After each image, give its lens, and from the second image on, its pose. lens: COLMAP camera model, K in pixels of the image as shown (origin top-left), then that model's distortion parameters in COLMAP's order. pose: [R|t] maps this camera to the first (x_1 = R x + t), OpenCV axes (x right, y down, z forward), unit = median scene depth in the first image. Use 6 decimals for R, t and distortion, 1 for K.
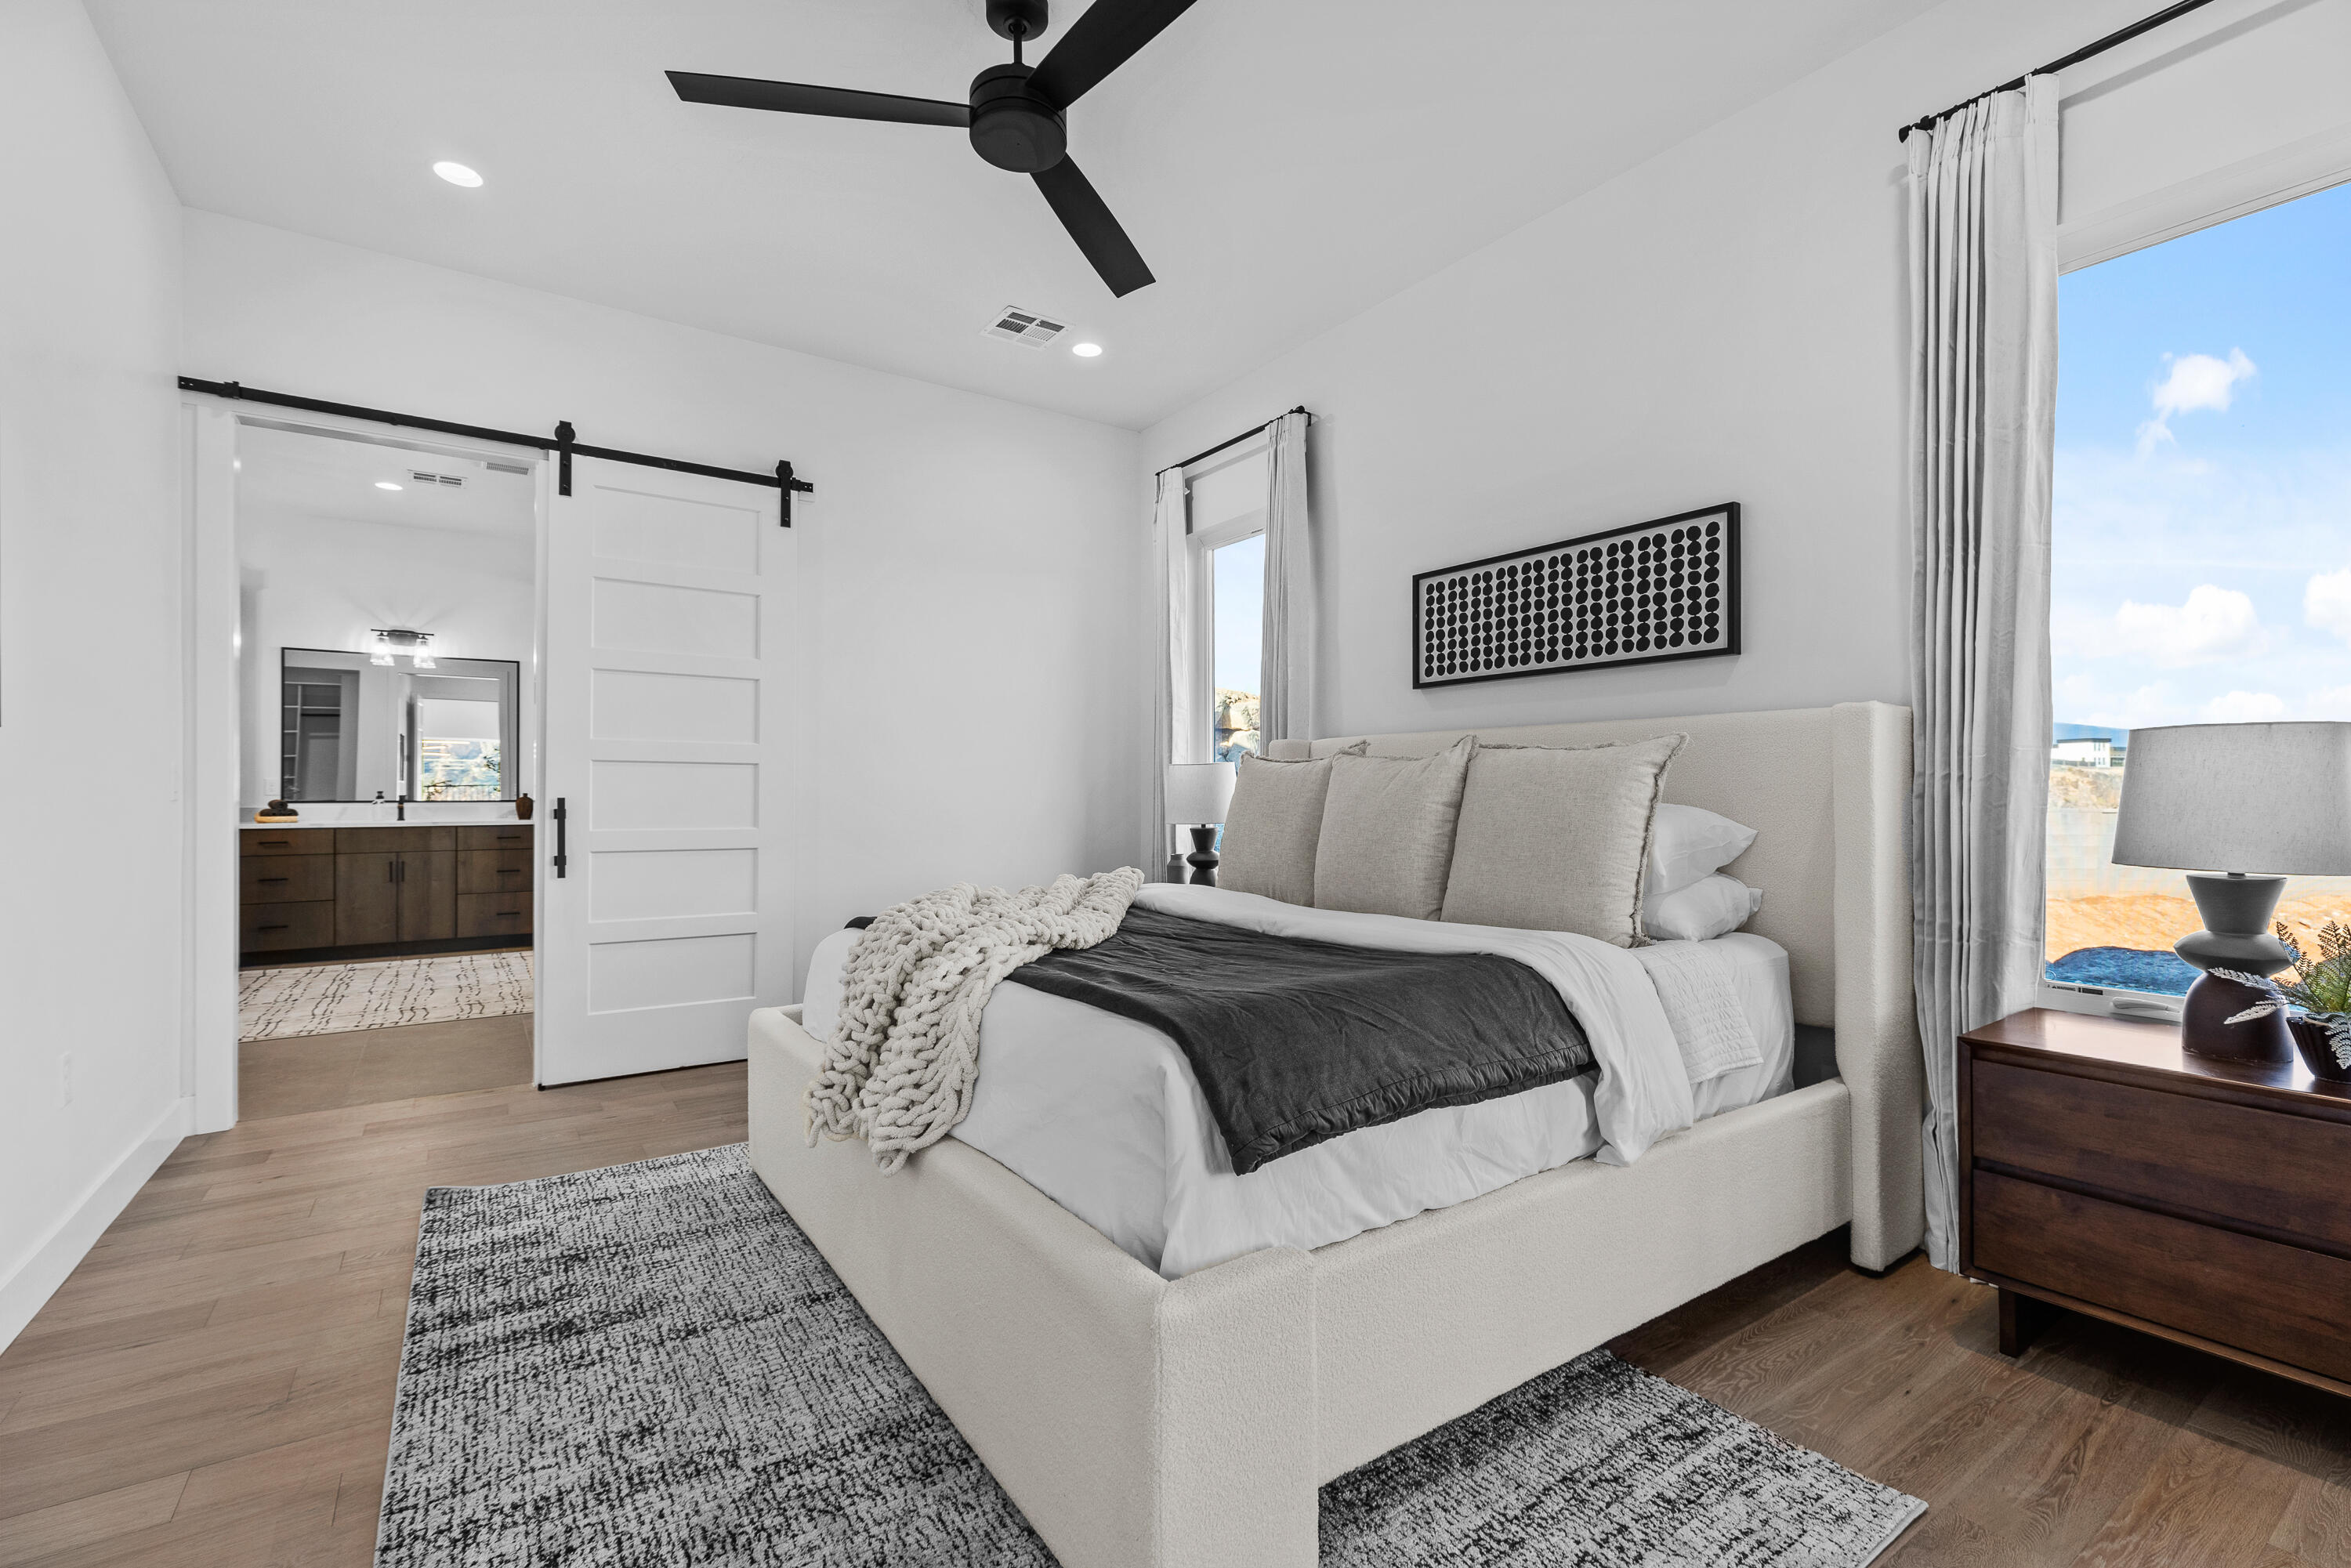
lens RADIAL K [[1040.0, 0, 1175.5], [0, 1040.0, 784.0], [0, 0, 1]] dist [0.006740, -0.000364]
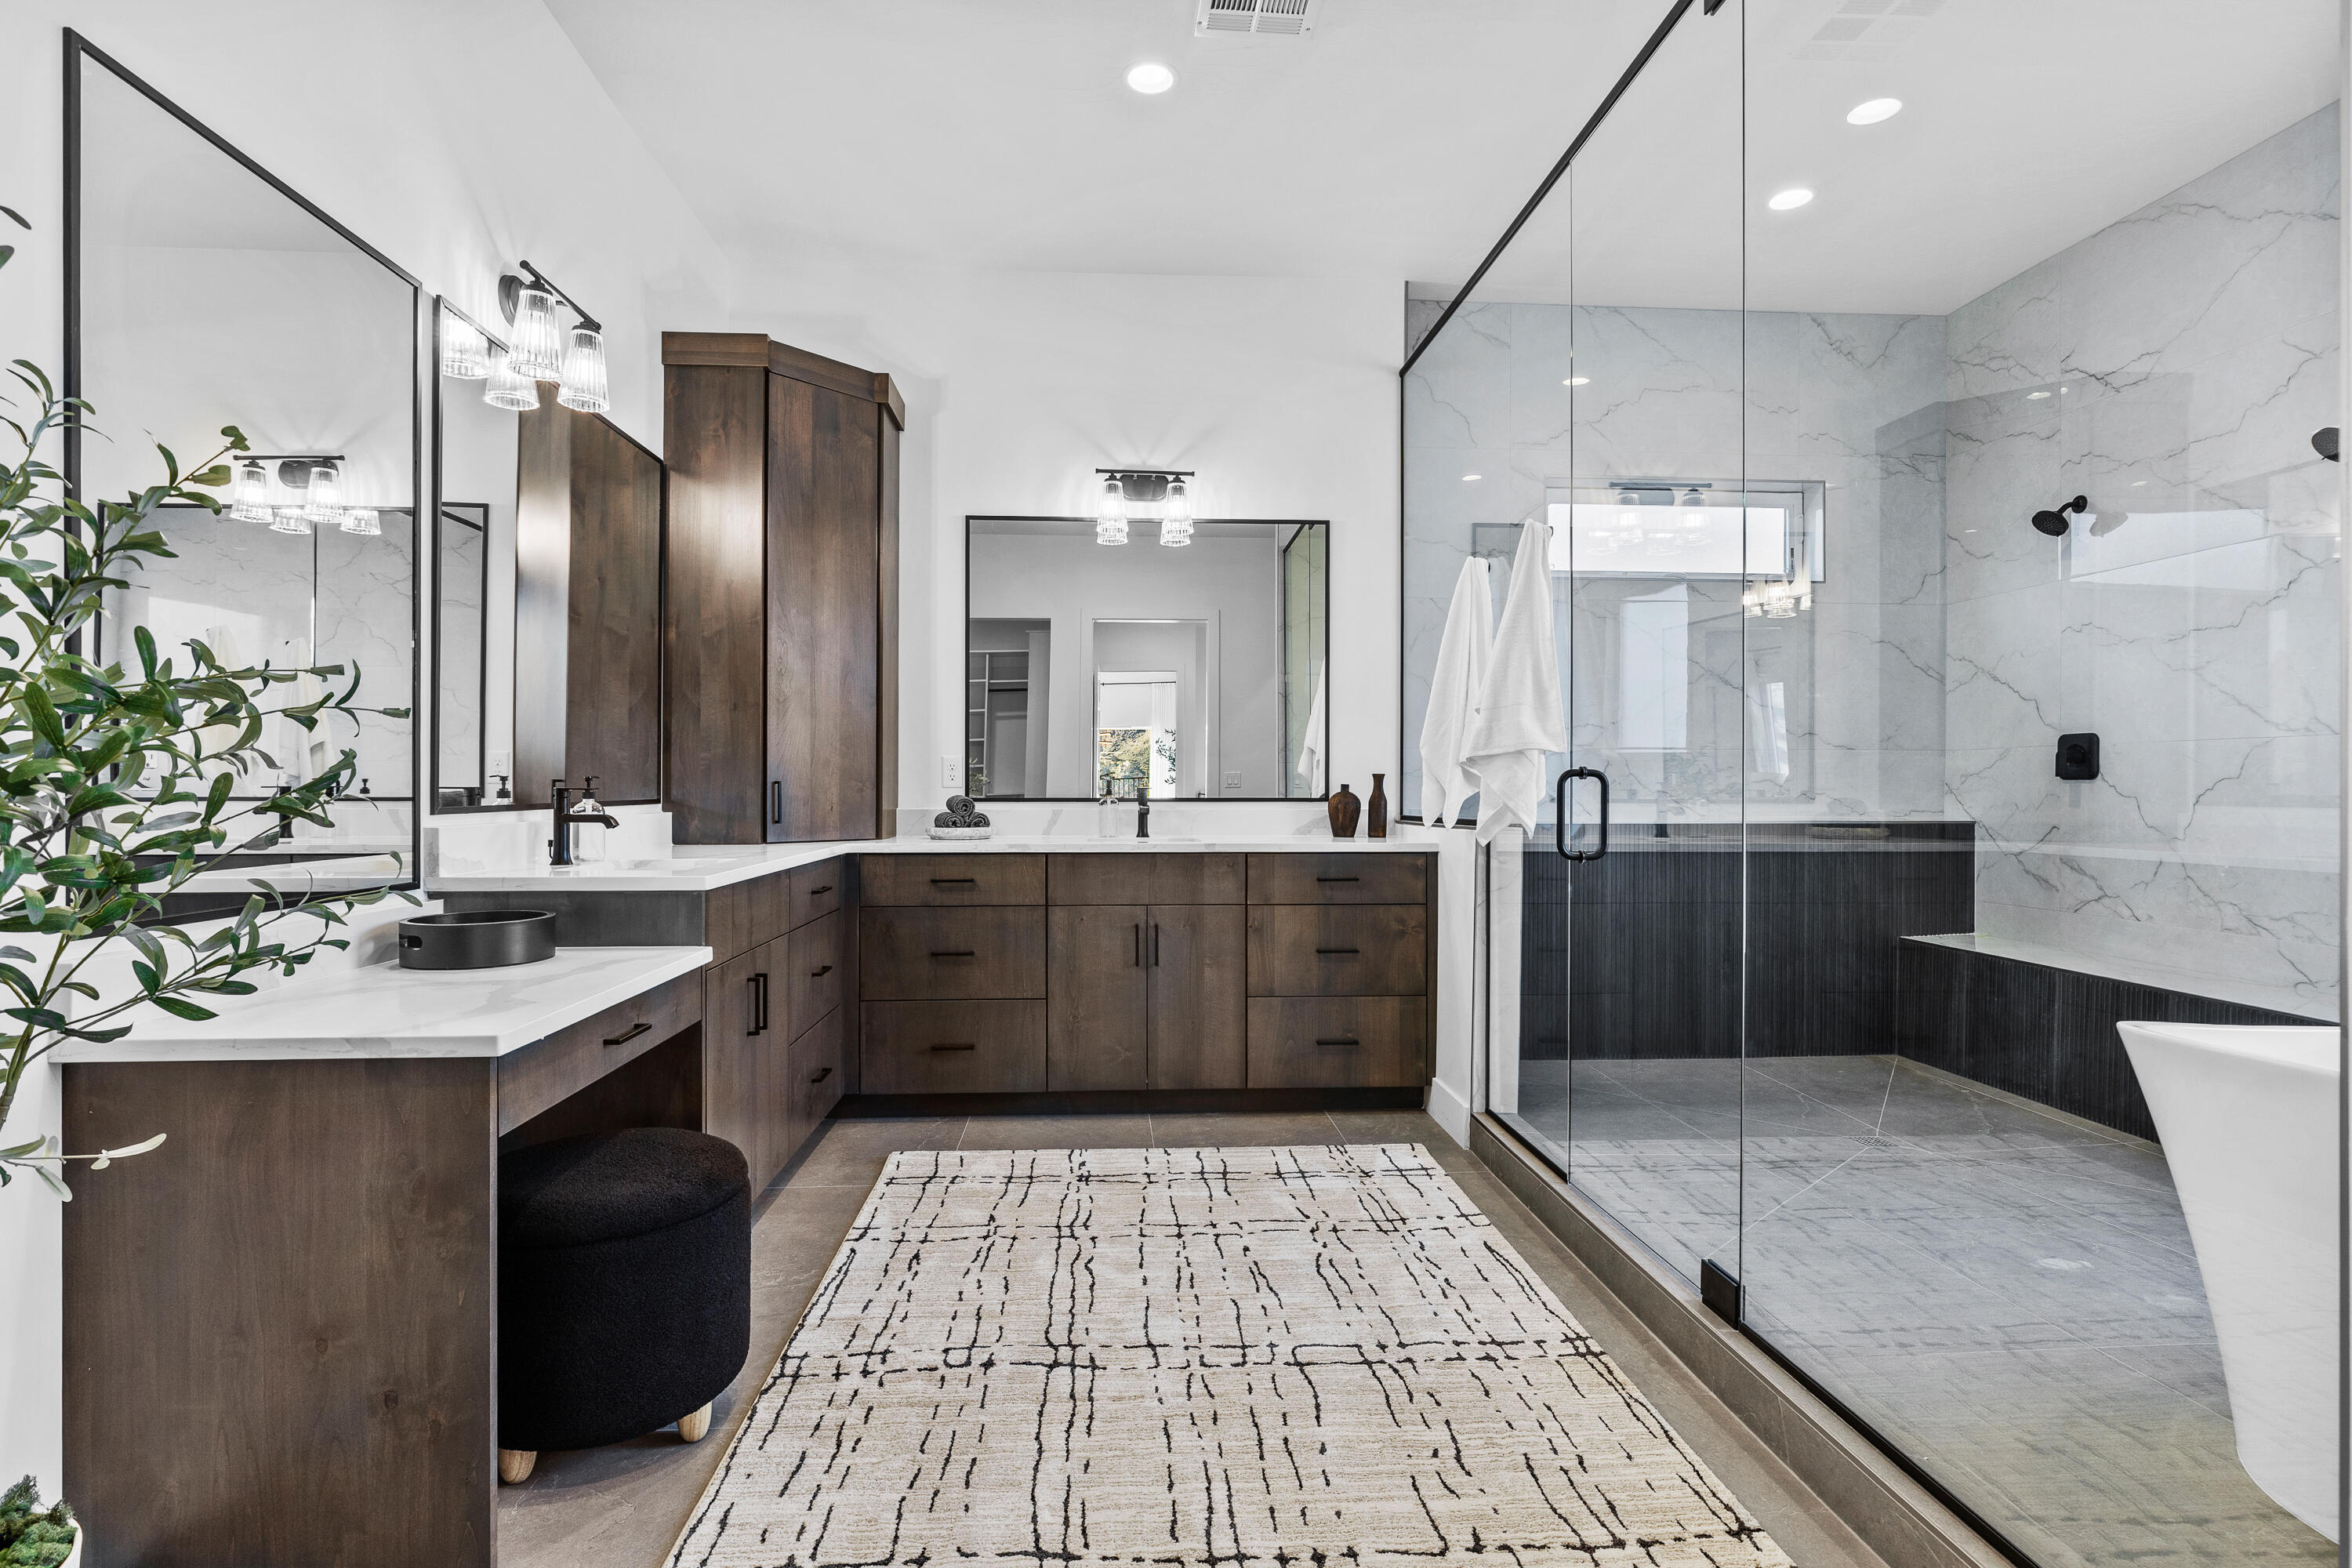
lens RADIAL K [[1143.2, 0, 1176.0], [0, 1143.2, 784.0], [0, 0, 1]] dist [-0.010498, 0.000782]
pose [[0.863705, -0.004836, -0.503975, -0.414515], [0.000382, 0.999960, -0.008940, 0.012628], [0.503998, 0.007529, 0.863672, 0.487267]]
